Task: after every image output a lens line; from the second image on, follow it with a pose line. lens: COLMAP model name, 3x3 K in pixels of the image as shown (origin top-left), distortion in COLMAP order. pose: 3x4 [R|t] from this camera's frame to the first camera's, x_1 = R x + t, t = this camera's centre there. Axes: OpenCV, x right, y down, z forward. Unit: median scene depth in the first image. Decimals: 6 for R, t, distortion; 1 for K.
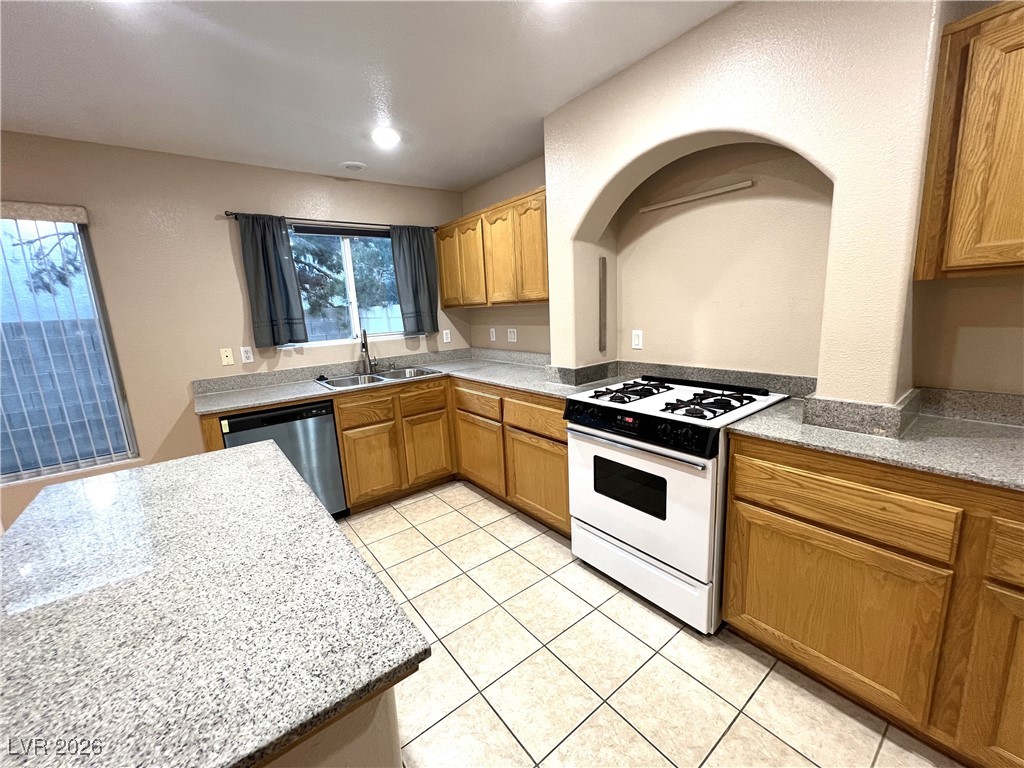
lens RADIAL K [[409.0, 0, 512.0], [0, 409.0, 384.0], [0, 0, 1]] dist [-0.001642, 0.000123]
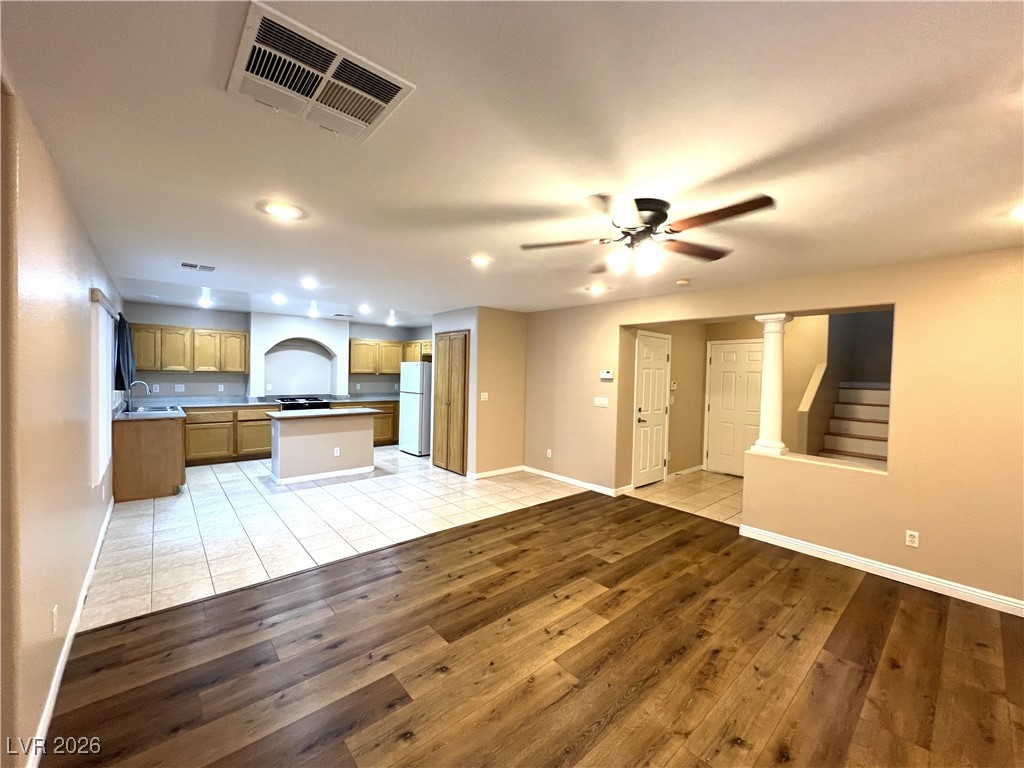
lens RADIAL K [[409.0, 0, 512.0], [0, 409.0, 384.0], [0, 0, 1]] dist [-0.001642, 0.000123]
pose [[-0.058685, 0.023345, 0.998004, -2.759582], [0.168896, 0.985547, -0.013122, 0.202292], [-0.983885, 0.167788, -0.061780, -0.538154]]
